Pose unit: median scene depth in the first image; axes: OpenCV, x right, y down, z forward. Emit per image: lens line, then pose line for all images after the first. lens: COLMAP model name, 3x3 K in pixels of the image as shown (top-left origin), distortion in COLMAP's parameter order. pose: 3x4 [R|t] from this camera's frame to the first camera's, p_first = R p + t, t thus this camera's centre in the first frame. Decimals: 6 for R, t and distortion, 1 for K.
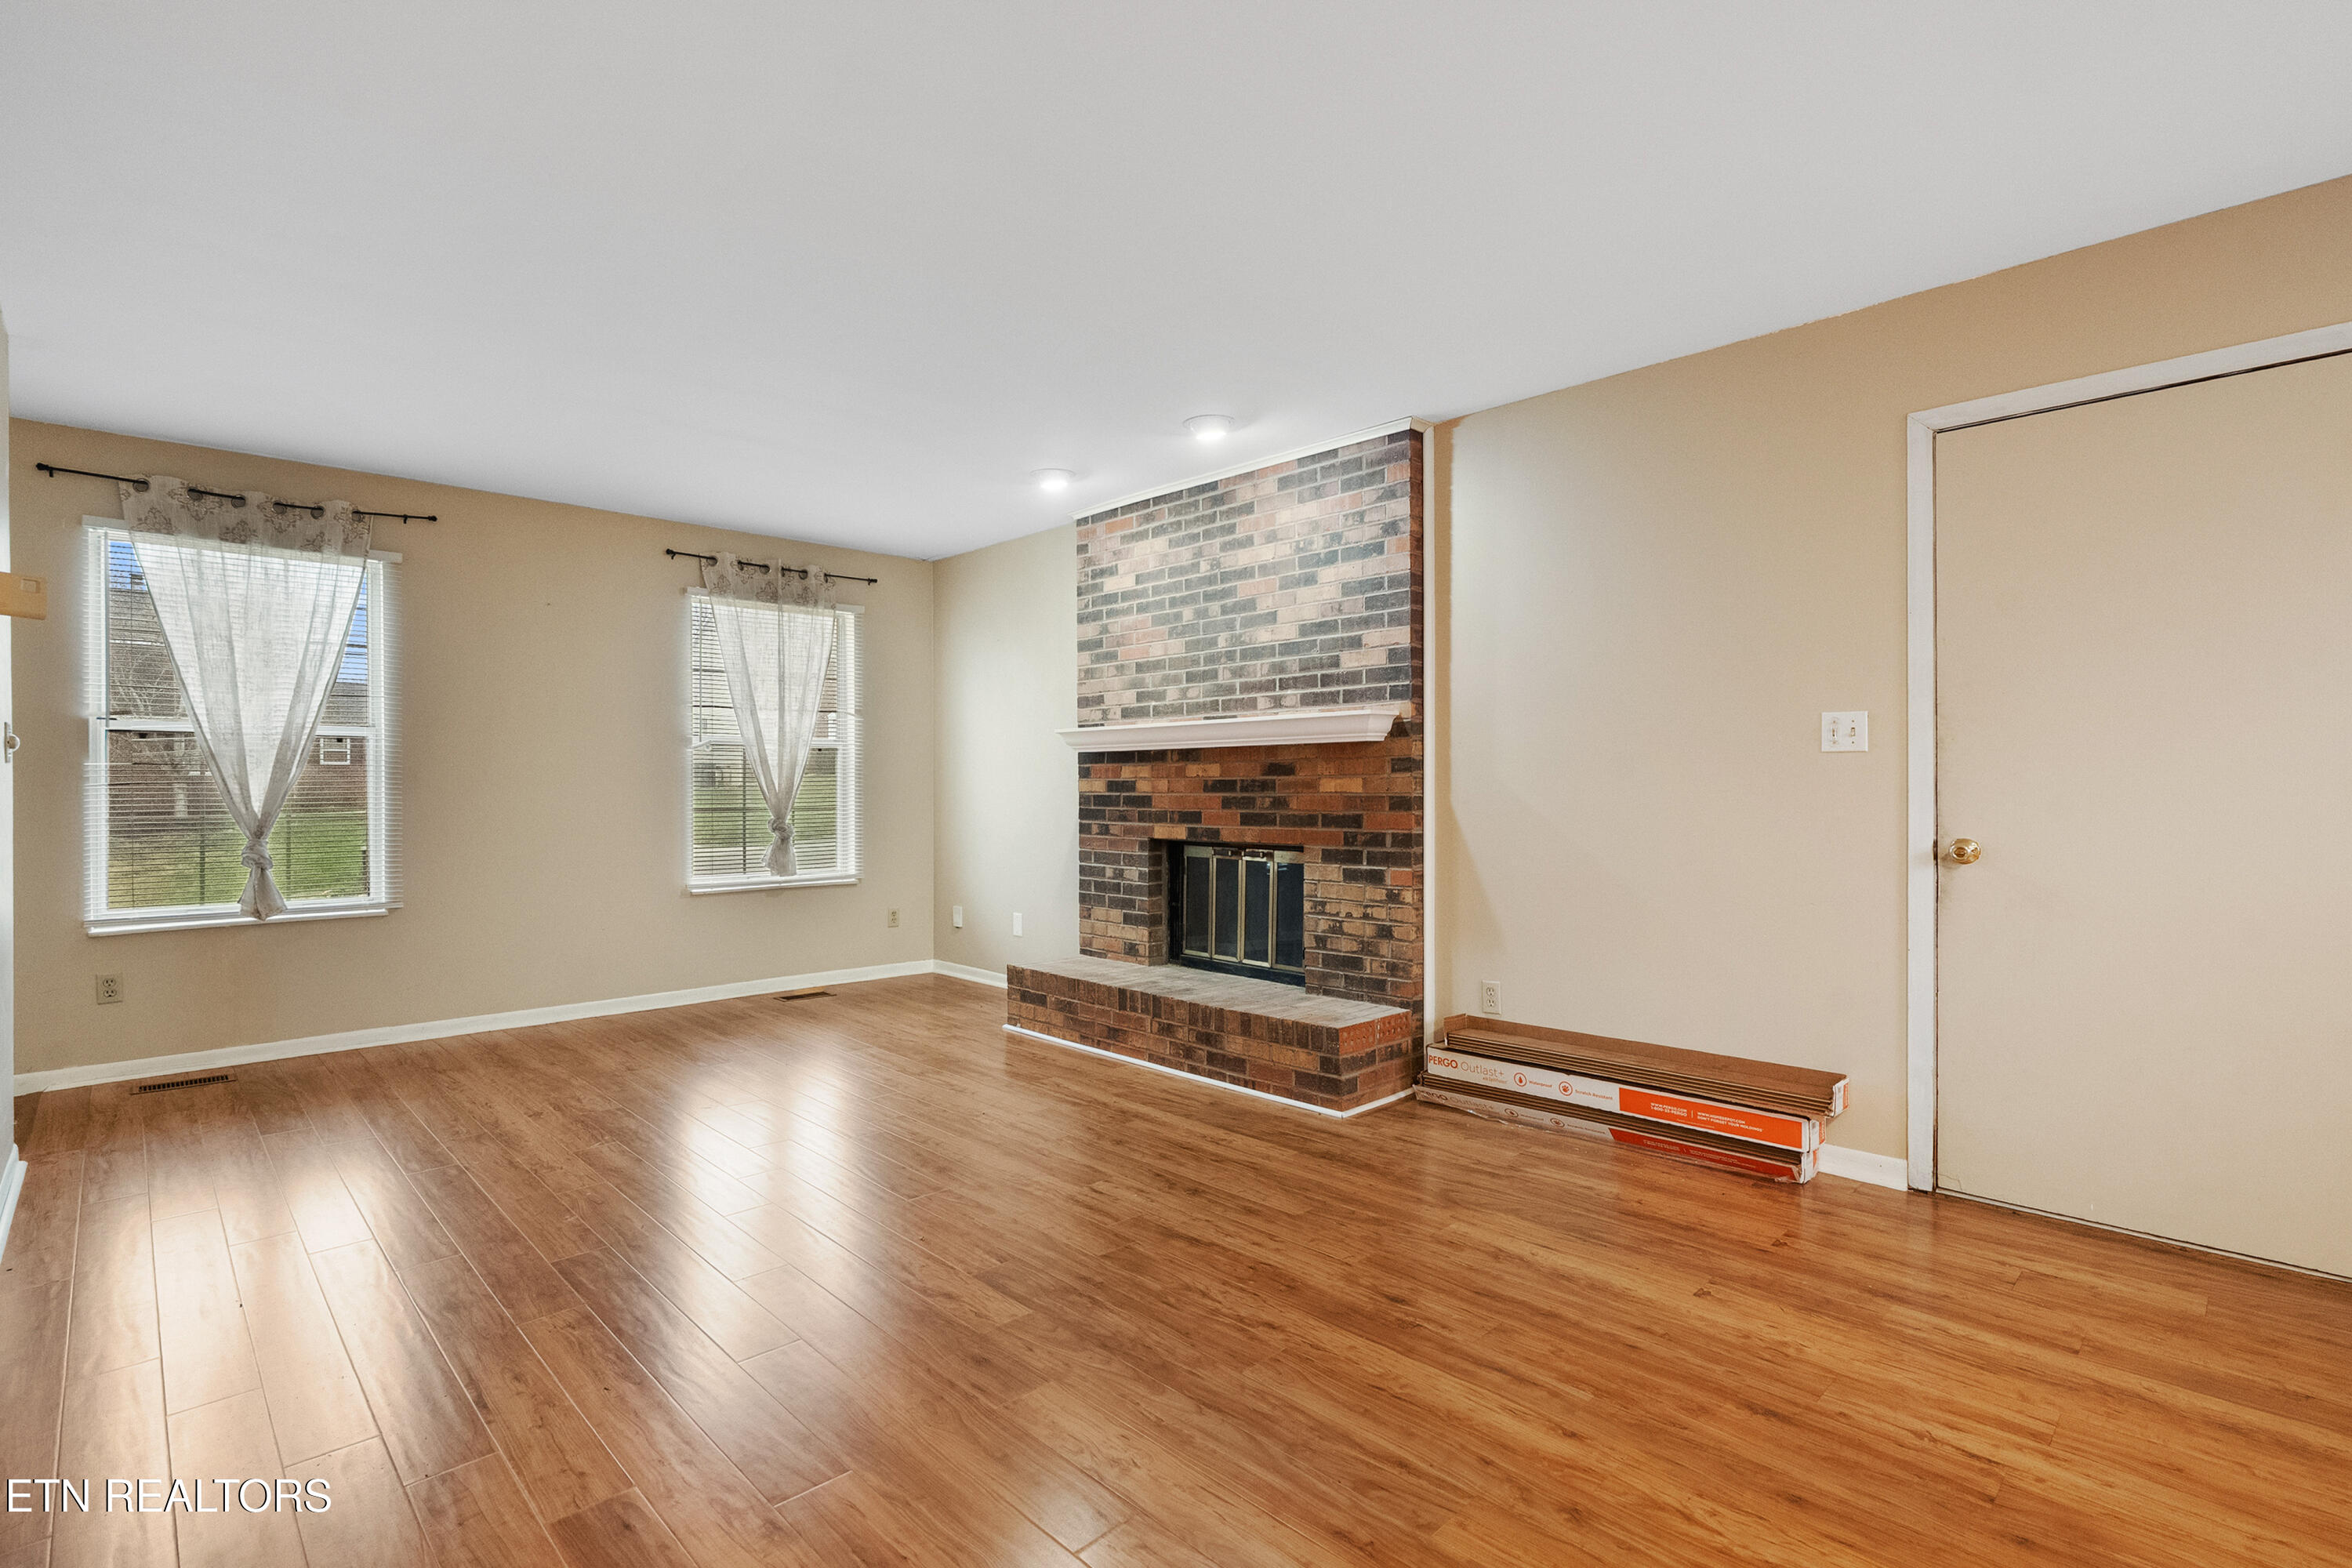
lens RADIAL K [[1103.0, 0, 1171.4], [0, 1103.0, 789.7], [0, 0, 1]] dist [-0.009069, 0.000536]
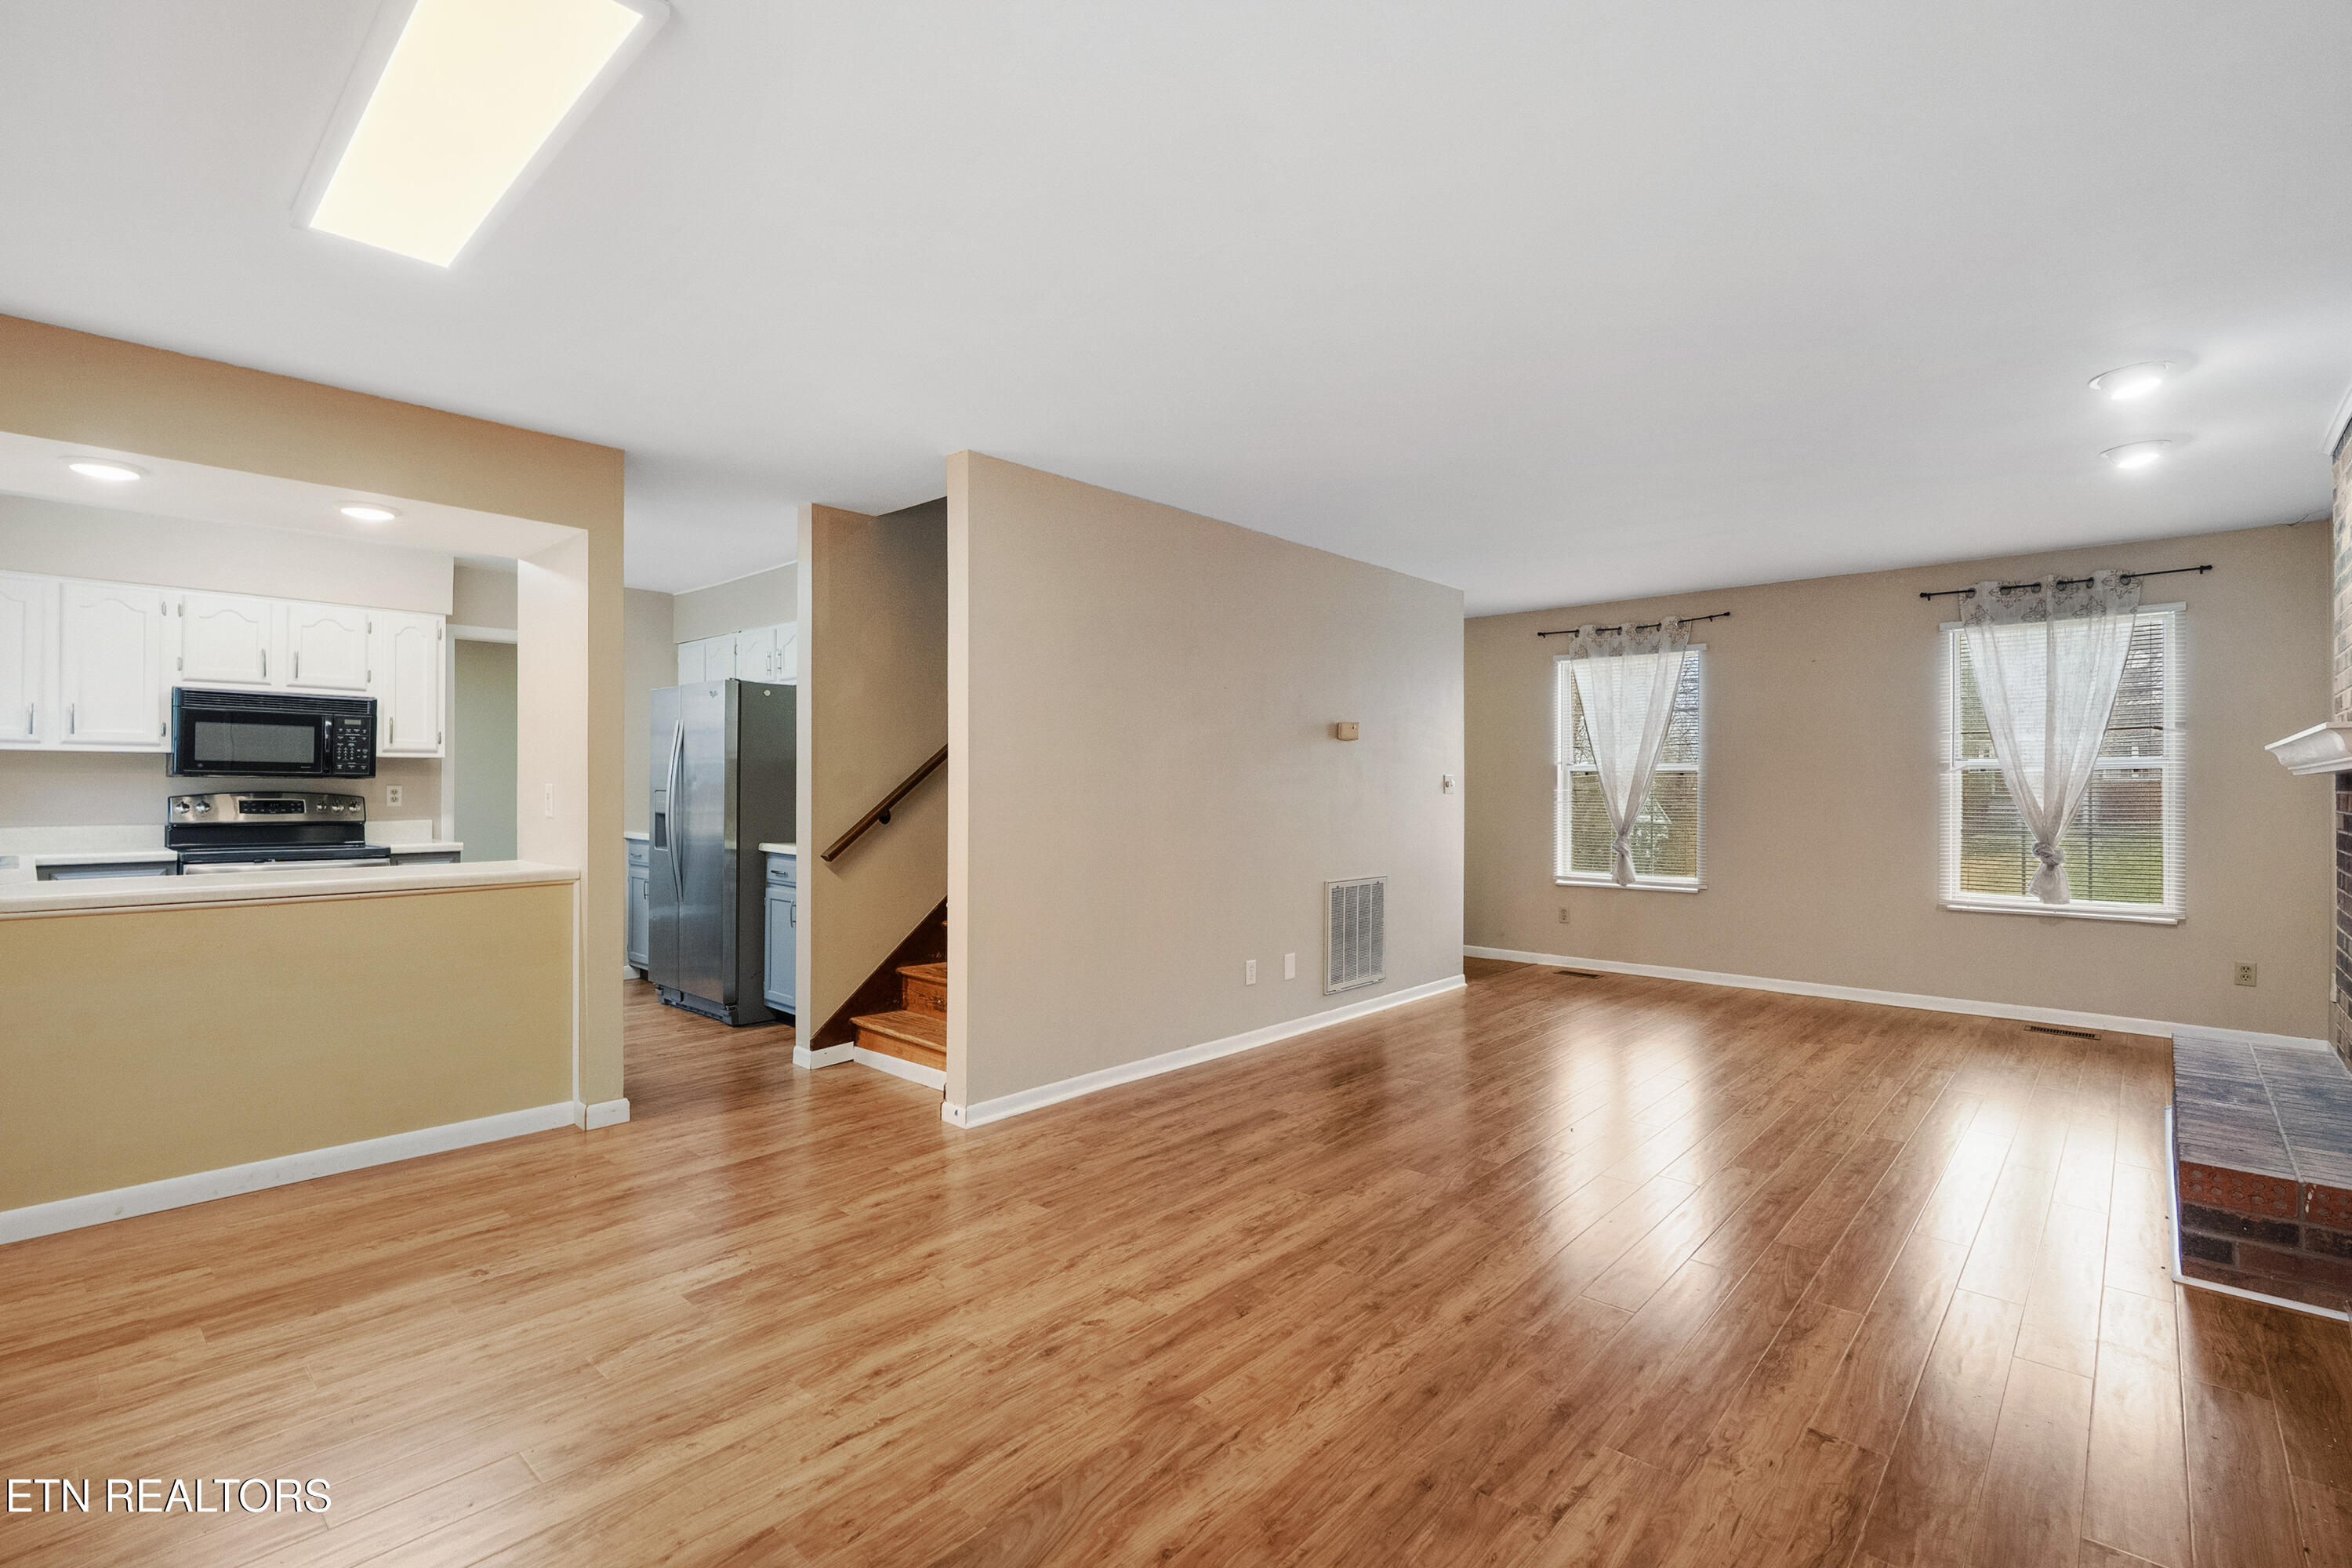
lens RADIAL K [[1062.5, 0, 1173.2], [0, 1062.5, 783.5], [0, 0, 1]] dist [-0.004671, 0.000332]
pose [[0.061188, -0.000680, -0.998126, 0.677221], [-0.006623, 0.999977, -0.001087, -0.026341], [0.998104, 0.006677, 0.061182, 0.229553]]
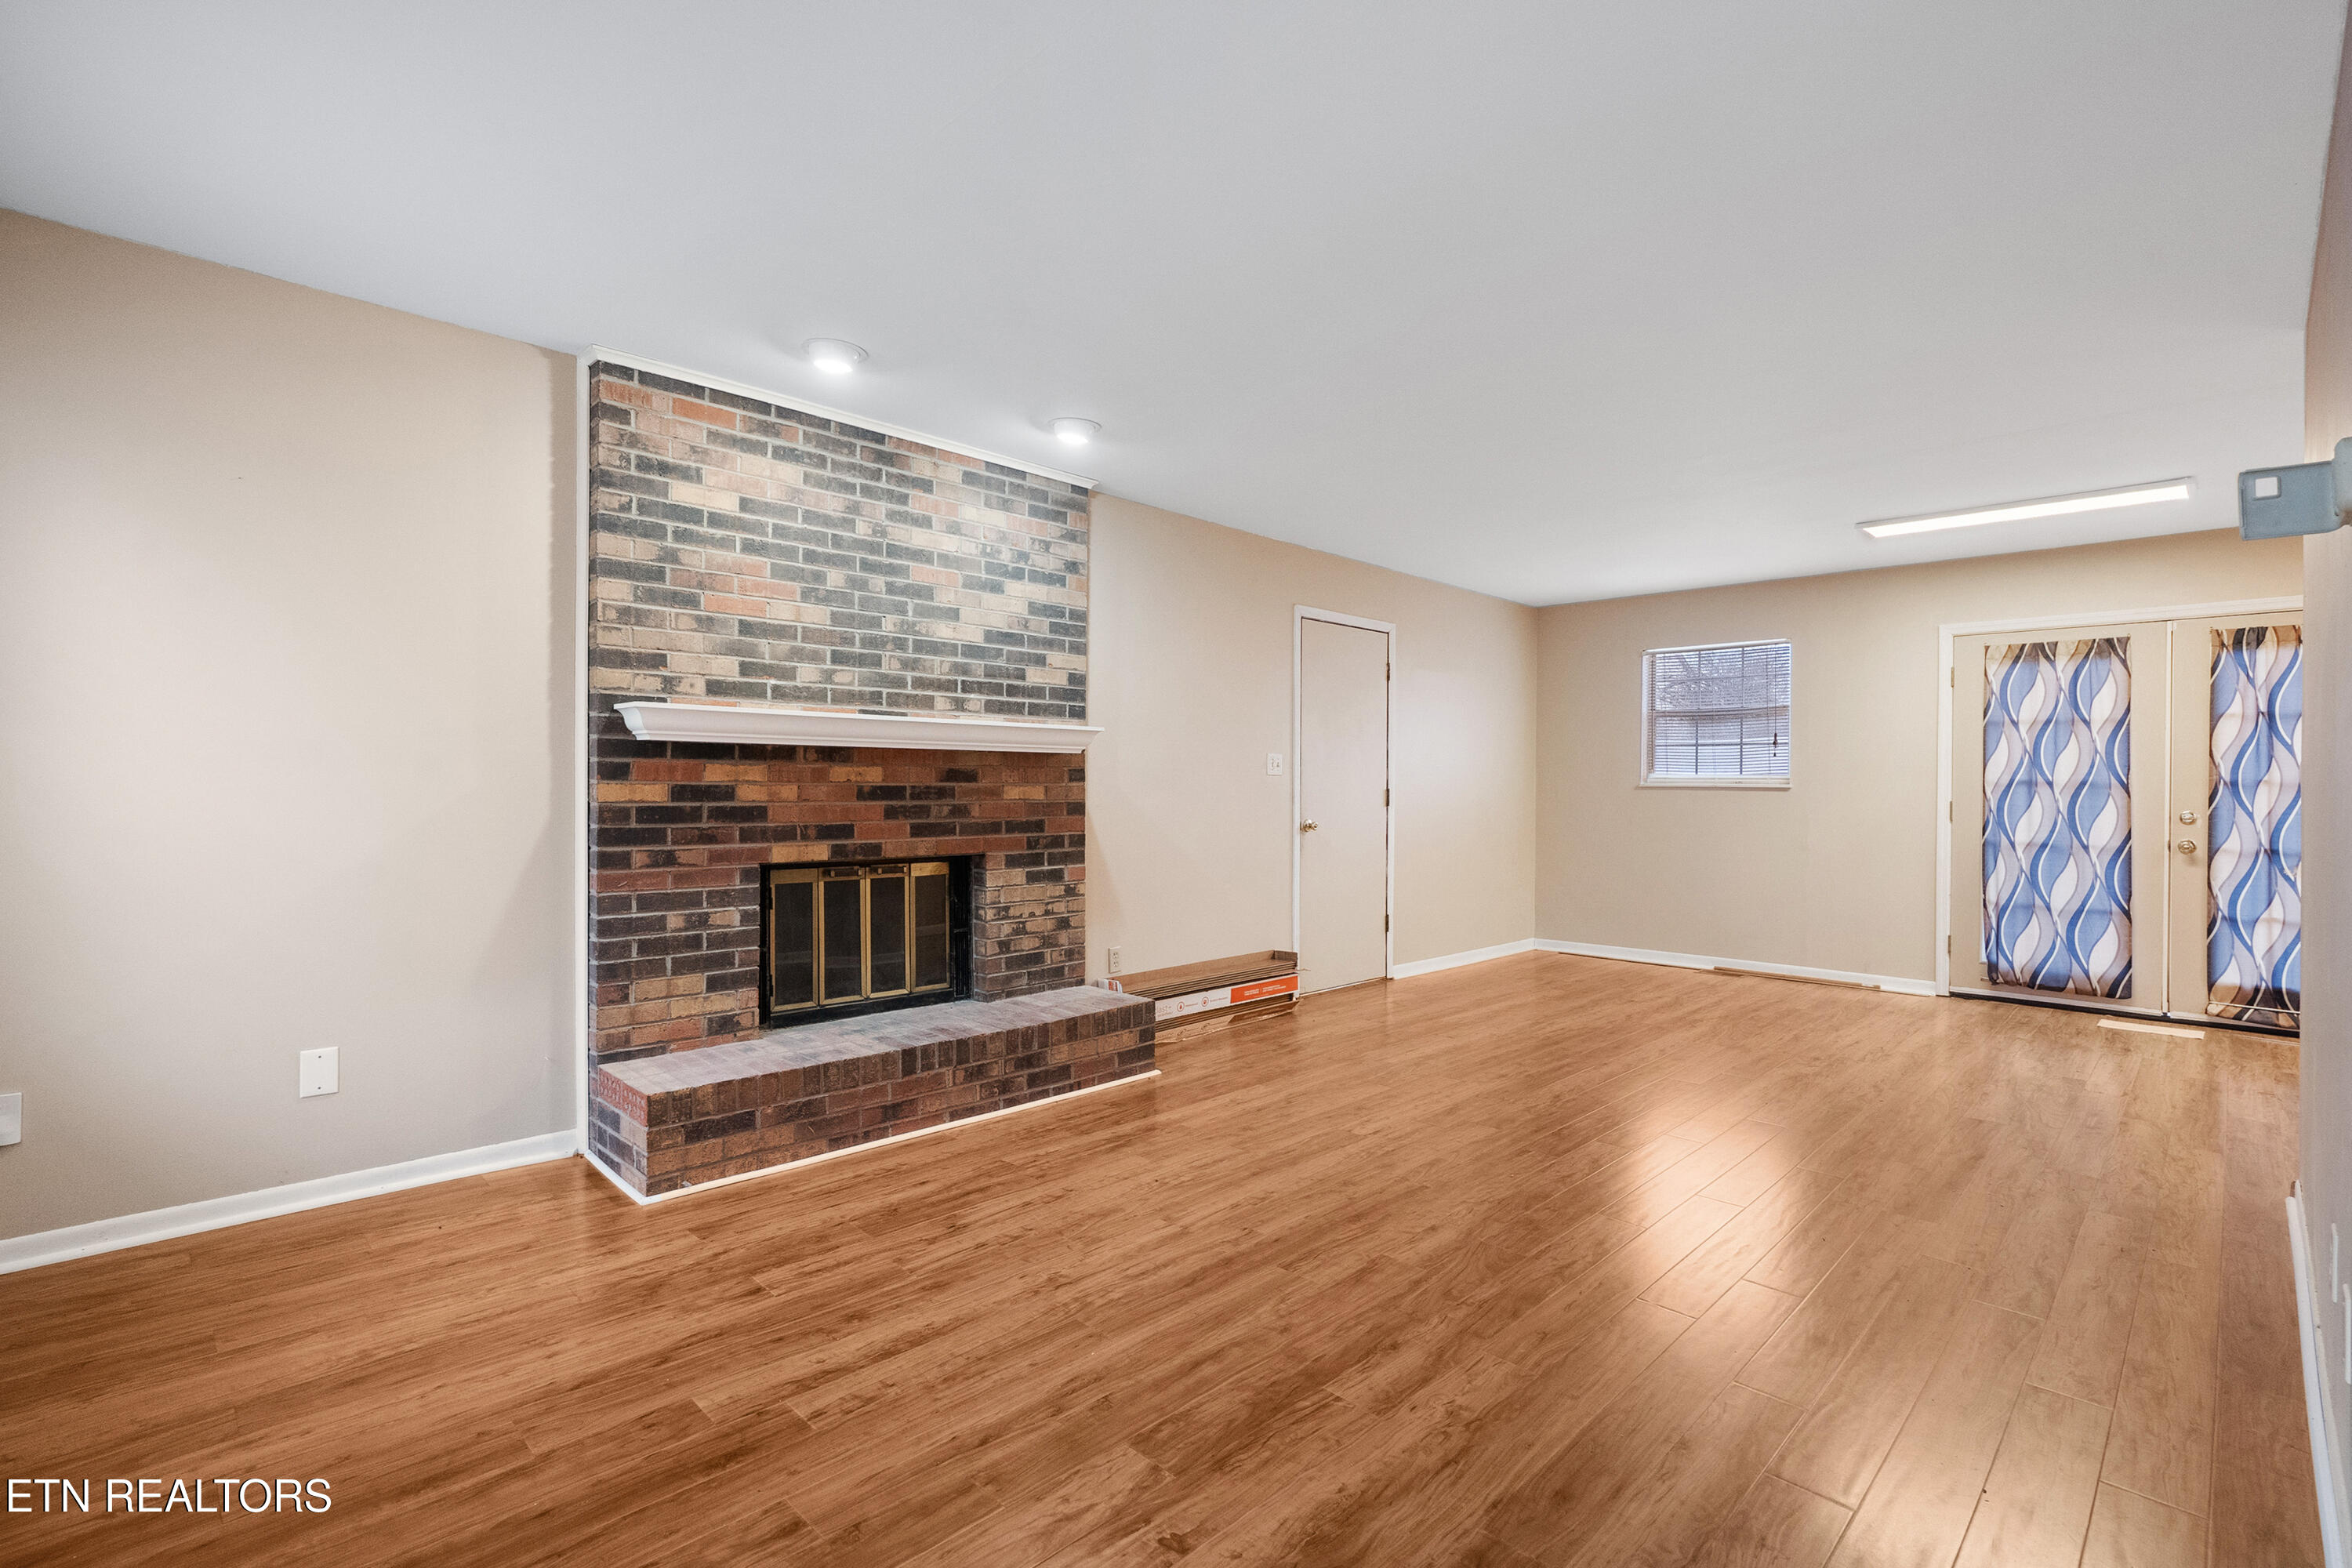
lens RADIAL K [[1076.5, 0, 1176.0], [0, 1076.5, 784.0], [0, 0, 1]] dist [-0.015635, 0.000019]
pose [[-0.016371, 0.004229, 0.999857, -0.827966], [-0.003354, 0.999985, -0.004284, -0.007916], [-0.999860, -0.003424, -0.016357, 0.825022]]
